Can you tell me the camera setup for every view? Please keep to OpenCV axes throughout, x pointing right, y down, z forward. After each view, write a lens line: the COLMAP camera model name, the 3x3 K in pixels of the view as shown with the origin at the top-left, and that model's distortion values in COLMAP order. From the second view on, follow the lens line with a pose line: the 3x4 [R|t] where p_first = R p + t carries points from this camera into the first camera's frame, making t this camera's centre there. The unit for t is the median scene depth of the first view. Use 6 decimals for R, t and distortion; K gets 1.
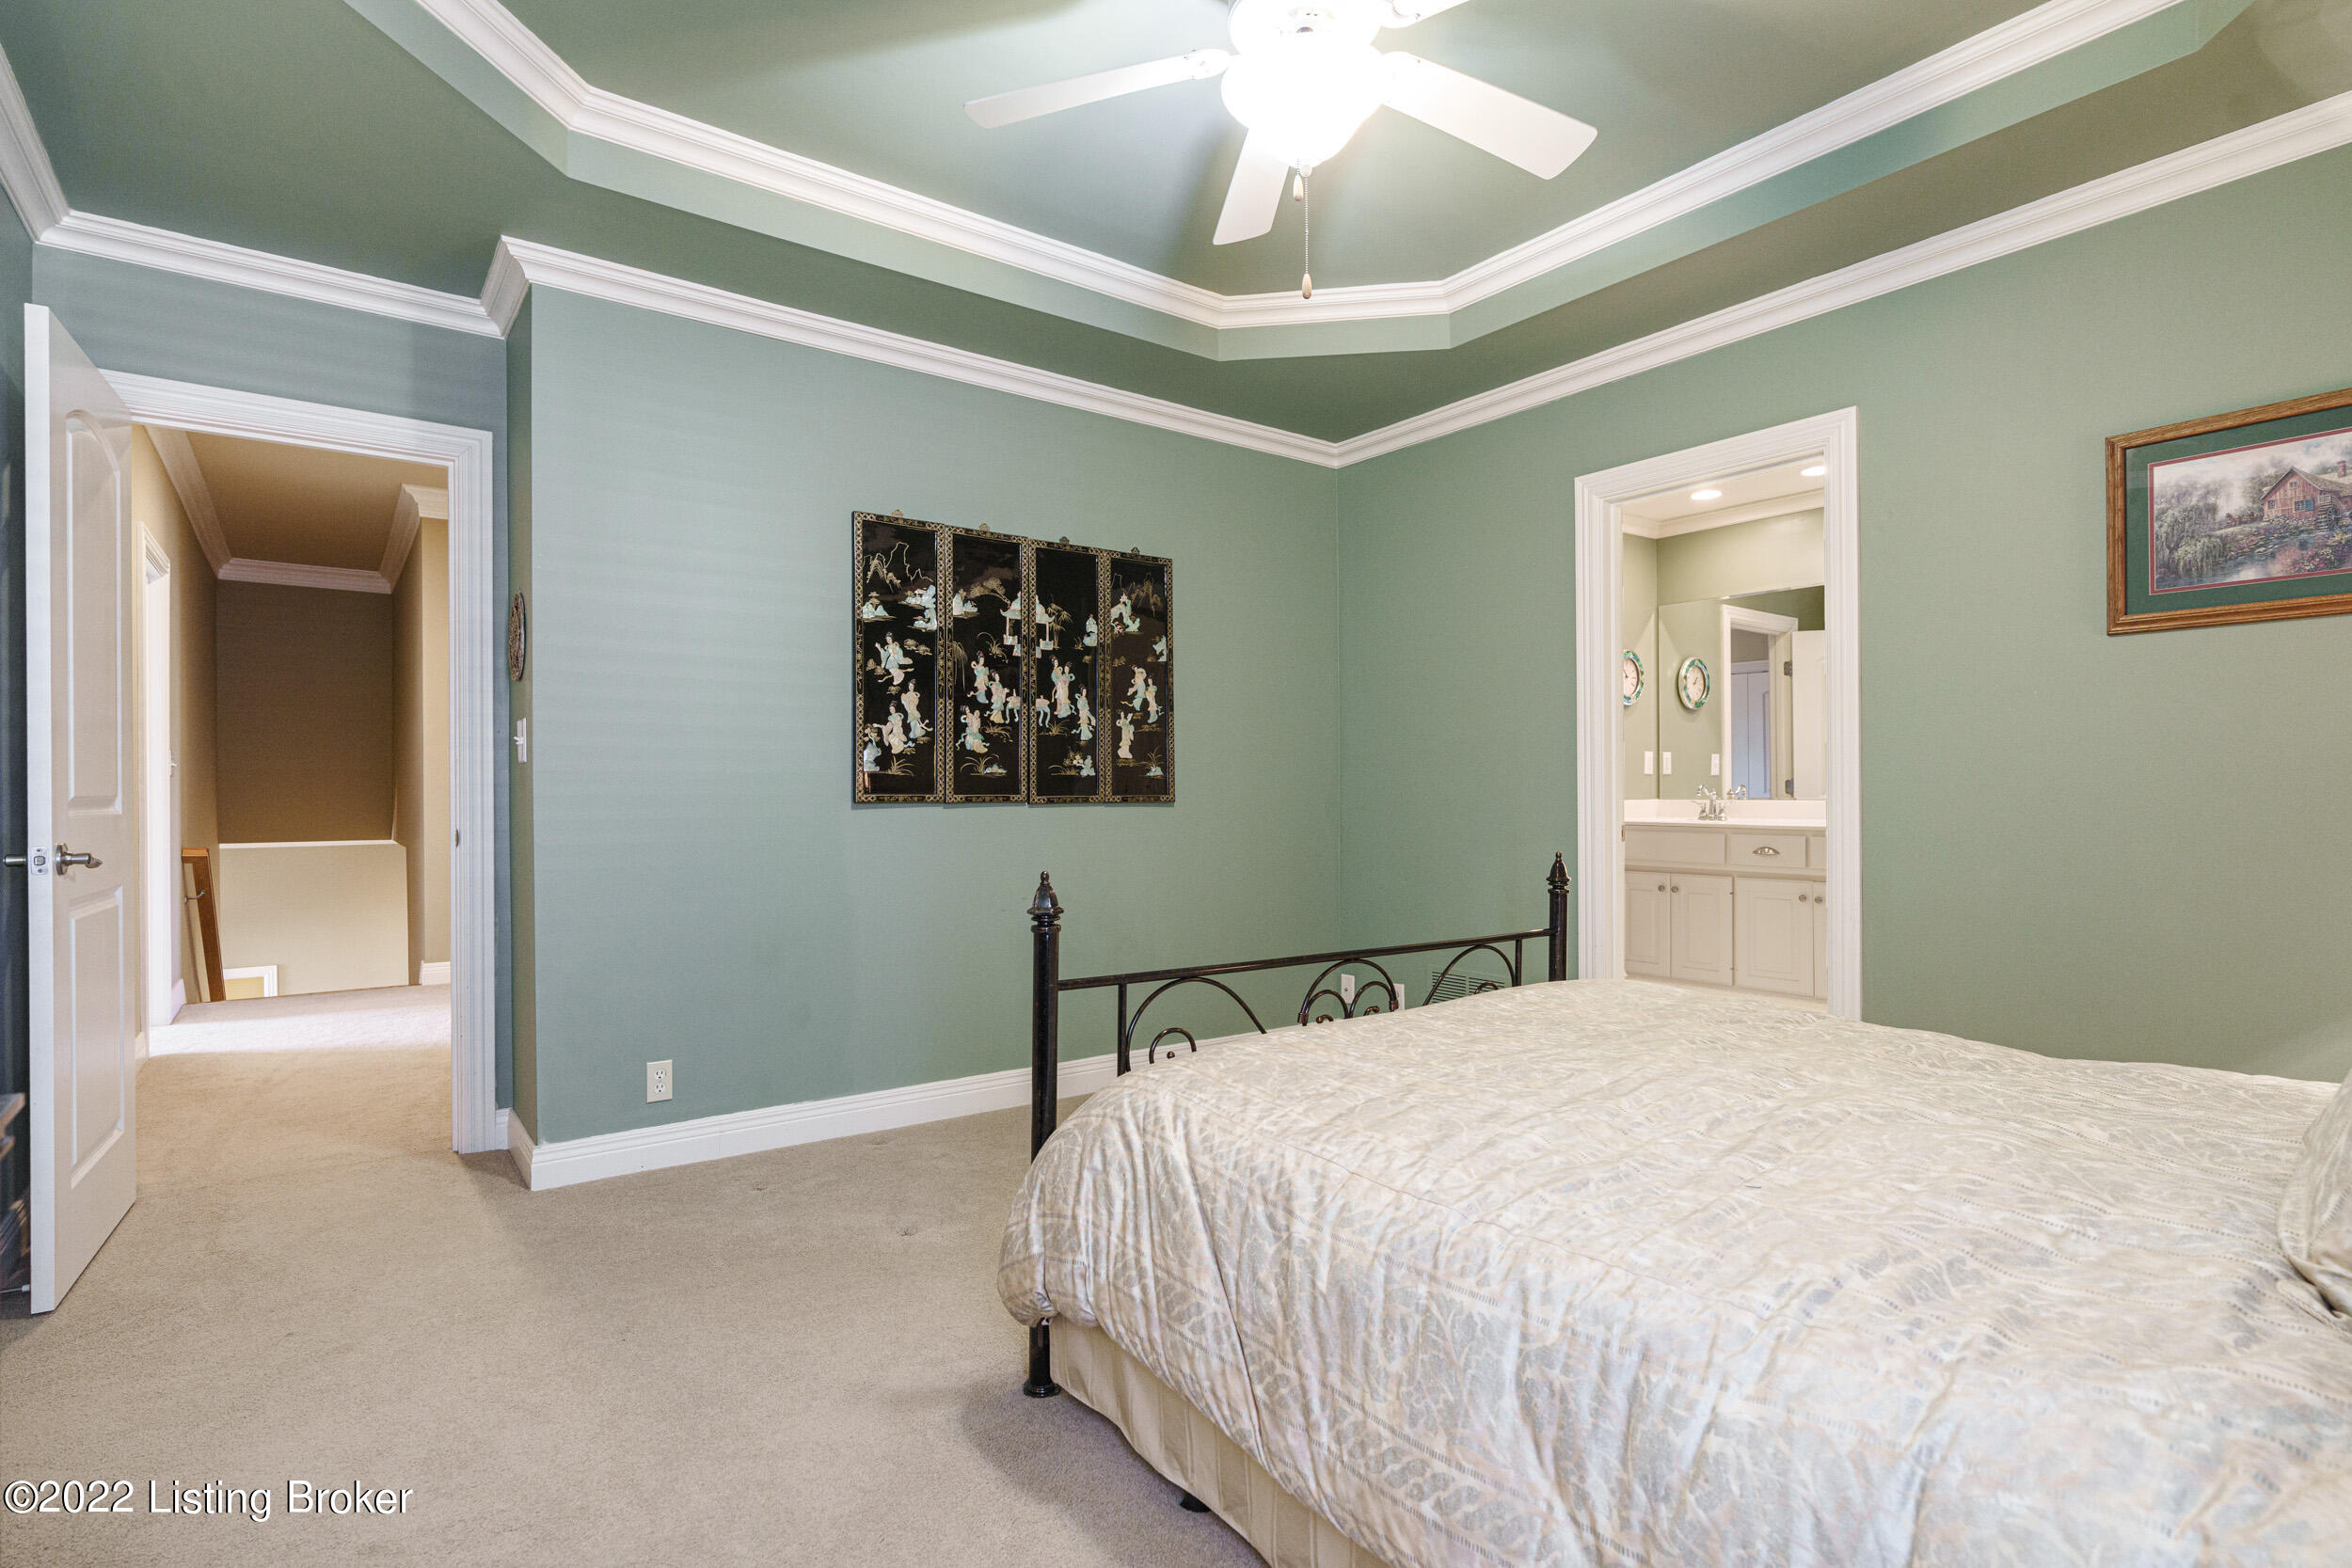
lens RADIAL K [[1204.1, 0, 1176.5], [0, 1204.1, 795.8], [0, 0, 1]] dist [-0.000167, 0.000060]
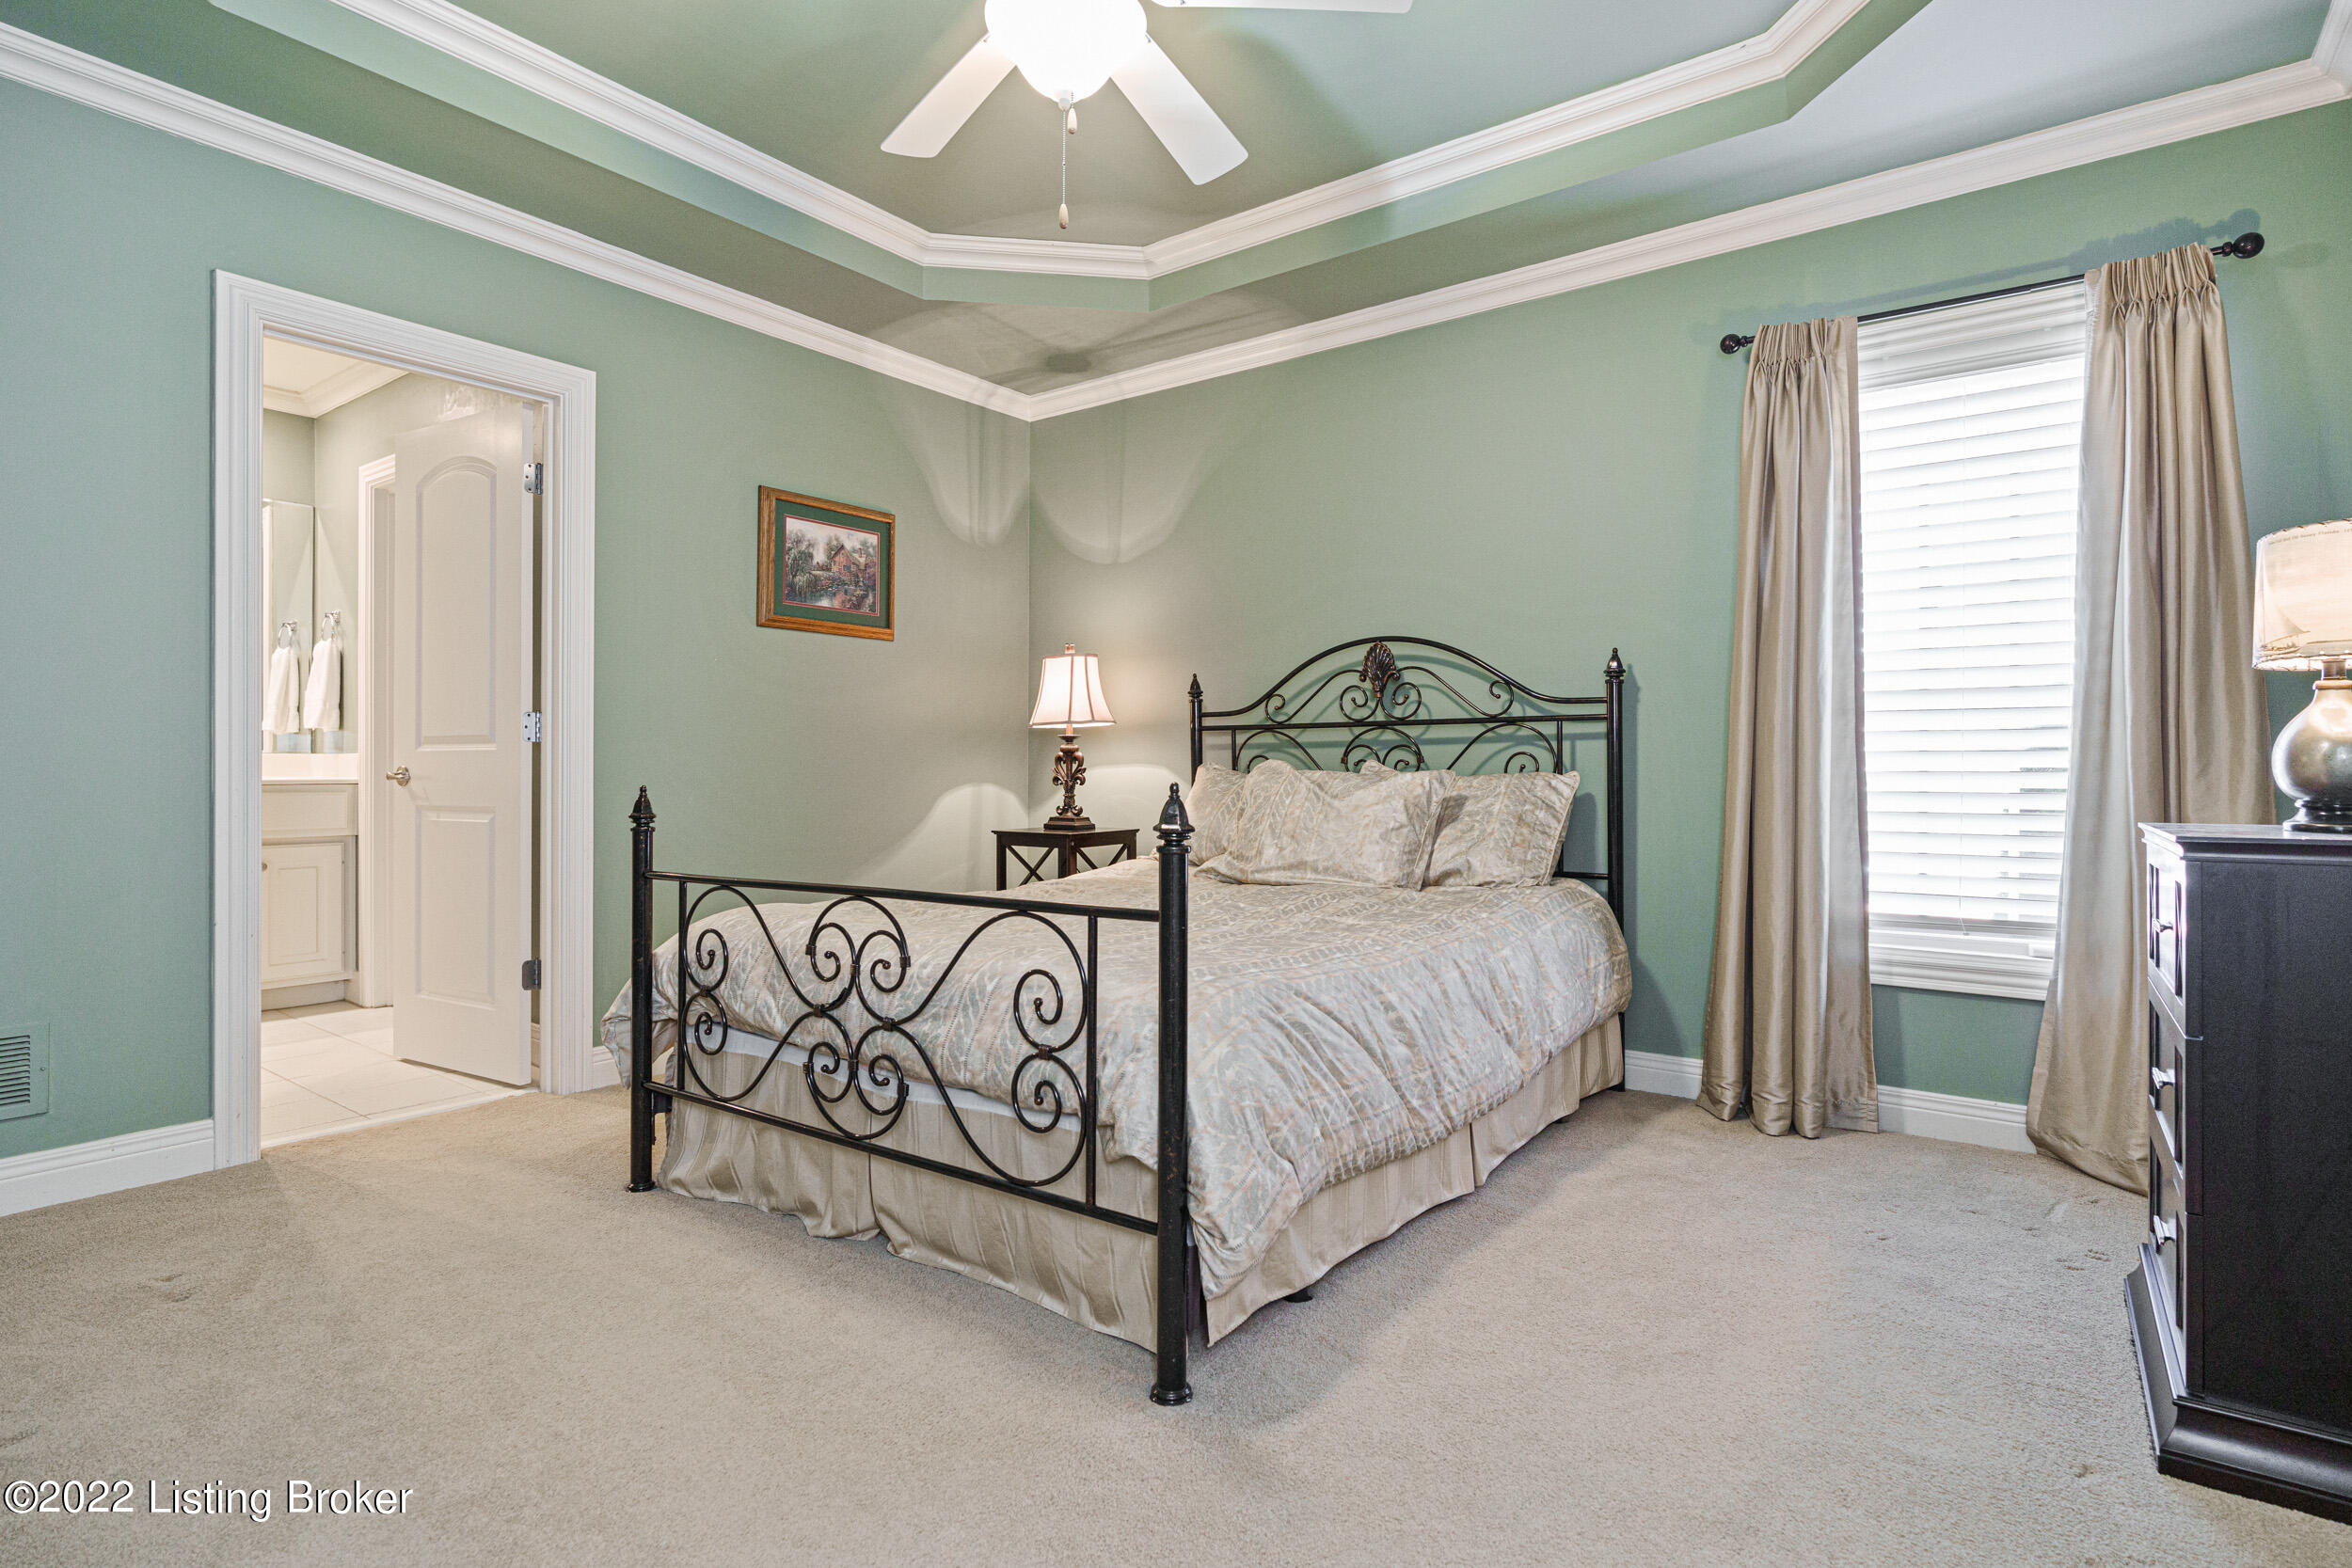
lens RADIAL K [[1204.1, 0, 1176.6], [0, 1204.1, 776.9], [0, 0, 1]] dist [-0.000167, 0.000060]
pose [[-0.278133, 0.002110, 0.960540, -0.736349], [-0.005868, 0.999975, -0.003896, 0.046109], [-0.960525, -0.006720, -0.278114, 0.969729]]
